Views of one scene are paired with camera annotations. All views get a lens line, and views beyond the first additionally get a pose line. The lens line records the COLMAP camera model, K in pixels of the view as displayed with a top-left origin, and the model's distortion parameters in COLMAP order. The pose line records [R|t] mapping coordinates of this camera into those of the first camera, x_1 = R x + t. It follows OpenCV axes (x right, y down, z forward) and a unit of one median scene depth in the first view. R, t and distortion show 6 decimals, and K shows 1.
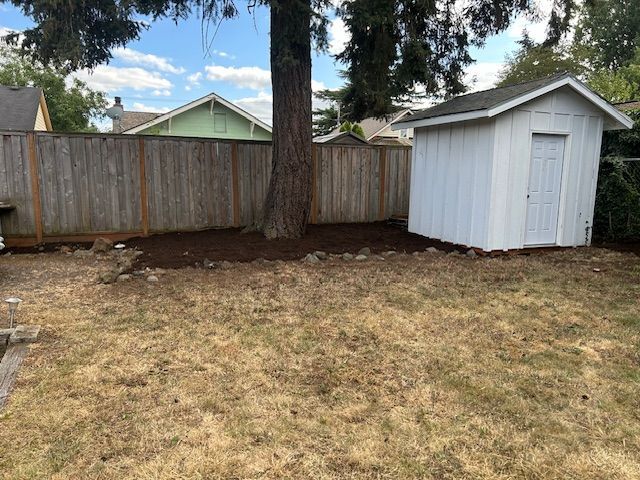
lens RADIAL K [[479.1, 0, 326.7], [0, 479.1, 243.7], [0, 0, 1]] dist [0.050128, -0.053946]
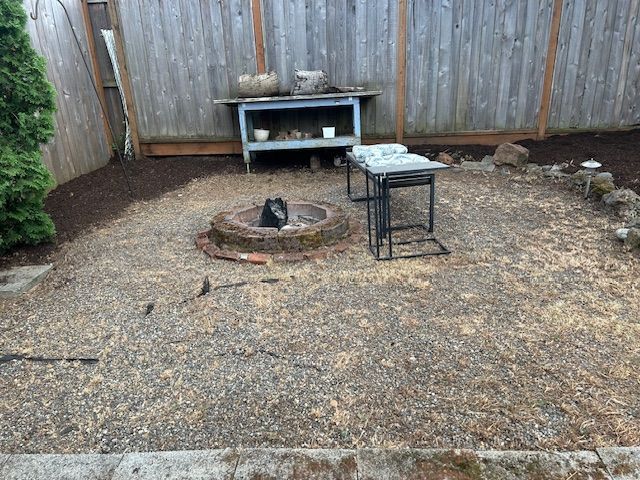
lens RADIAL K [[479.1, 0, 317.5], [0, 479.1, 239.8], [0, 0, 1]] dist [0.050128, -0.053946]
pose [[0.900843, 0.116335, -0.418269, -0.380761], [-0.021057, 0.974004, 0.225551, -0.024275], [0.433635, -0.194379, 0.879874, 0.287115]]
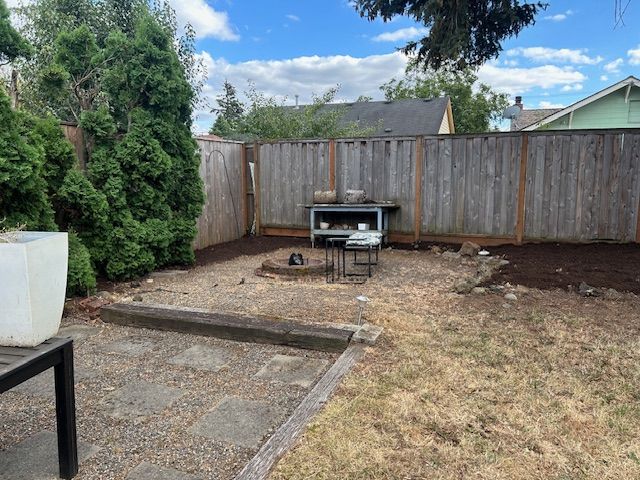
lens RADIAL K [[479.1, 0, 316.5], [0, 479.1, 239.6], [0, 0, 1]] dist [0.050128, -0.053946]
pose [[0.702568, 0.088496, -0.706092, -0.004513], [-0.095433, 0.994991, 0.029747, -0.014217], [0.705188, 0.046485, 0.707495, 0.100017]]
